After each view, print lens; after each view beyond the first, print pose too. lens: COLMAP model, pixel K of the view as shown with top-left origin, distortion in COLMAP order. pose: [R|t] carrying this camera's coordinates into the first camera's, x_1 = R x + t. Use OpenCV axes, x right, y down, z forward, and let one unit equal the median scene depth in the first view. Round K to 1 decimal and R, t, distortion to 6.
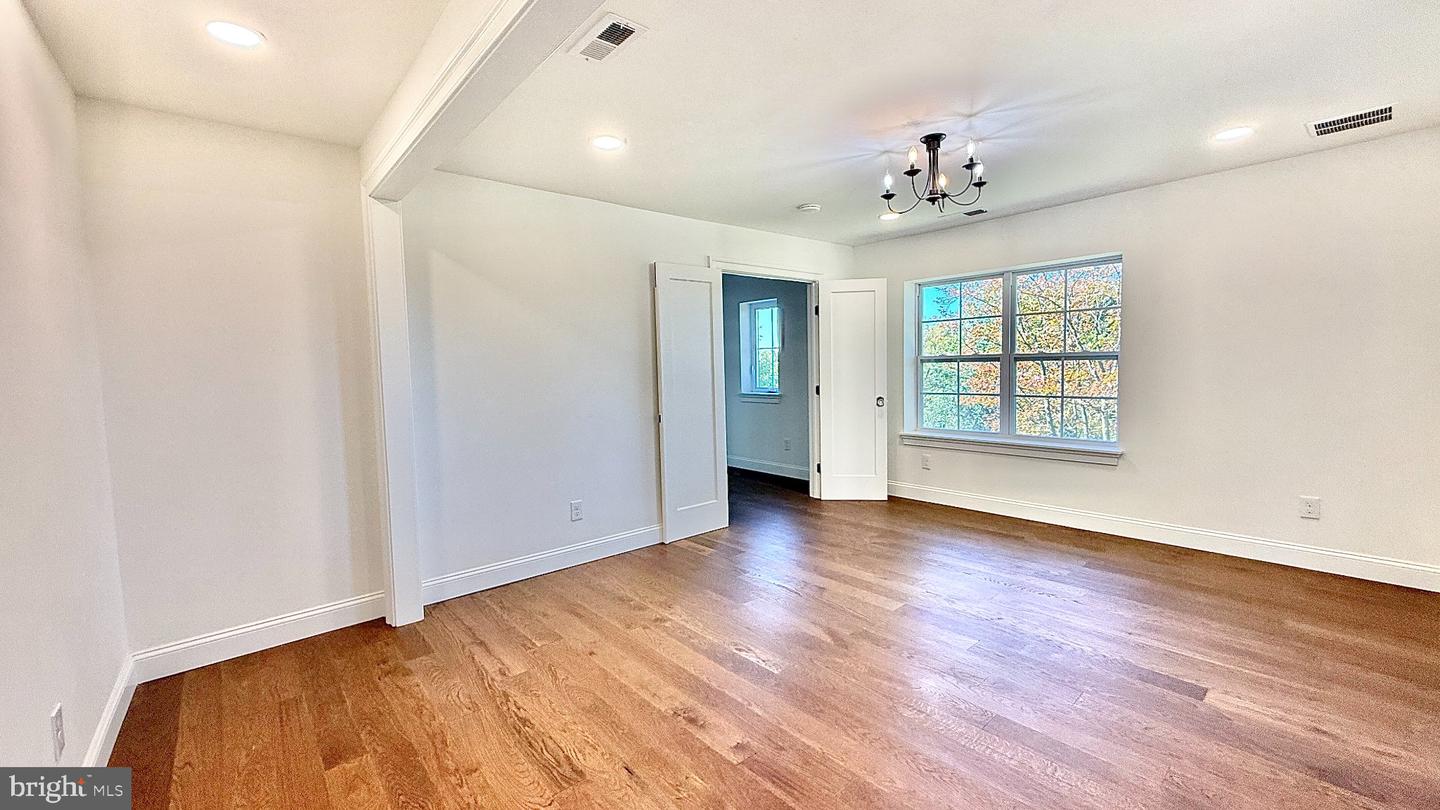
lens RADIAL K [[573.3, 0, 717.9], [0, 573.3, 402.6], [0, 0, 1]] dist [-0.002012, -0.000768]
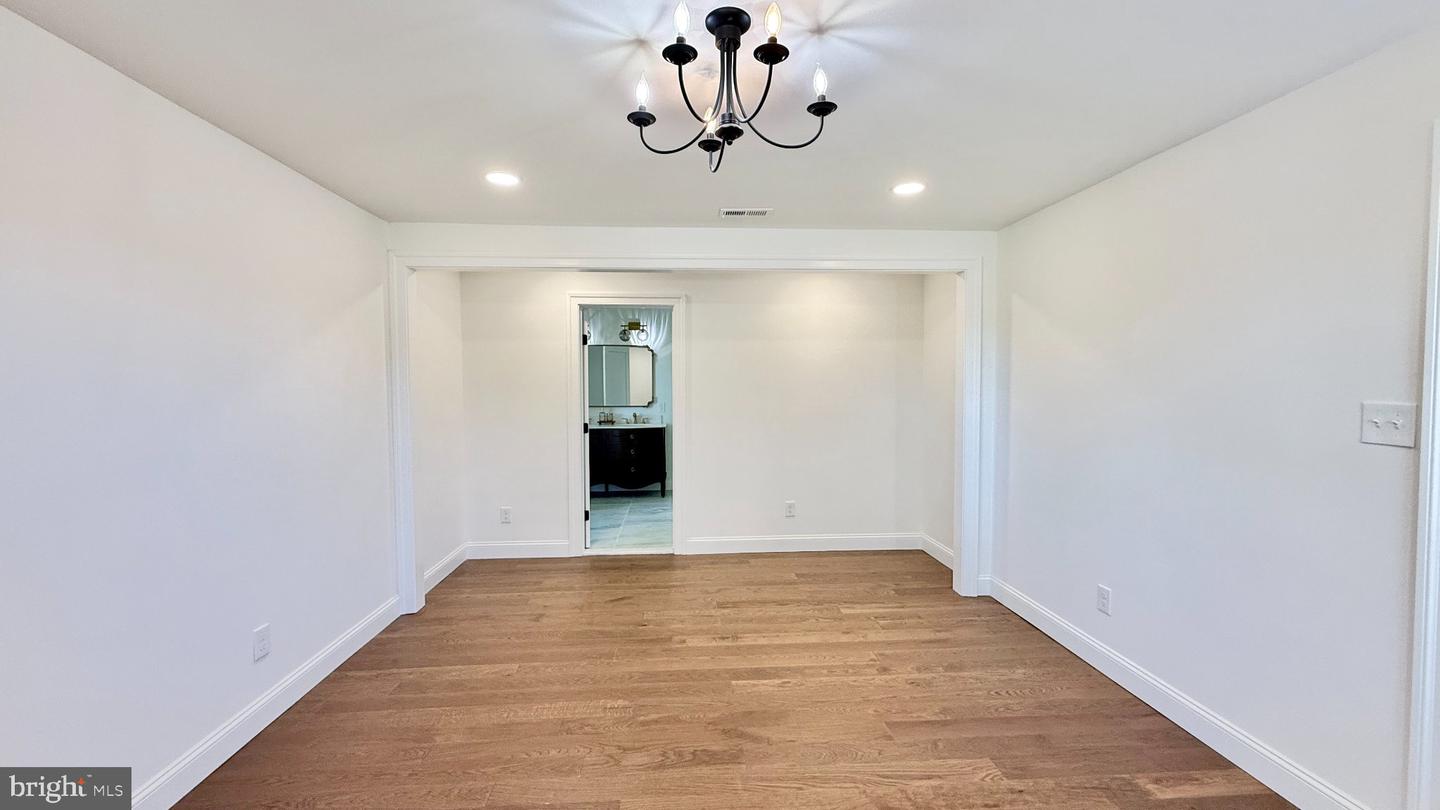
lens RADIAL K [[573.3, 0, 722.0], [0, 573.3, 408.7], [0, 0, 1]] dist [-0.002012, -0.000768]
pose [[-0.602710, 0.063146, -0.795458, 0.961421], [-0.034193, 0.993904, 0.104808, -0.181066], [0.797227, 0.090368, -0.596877, 1.572630]]
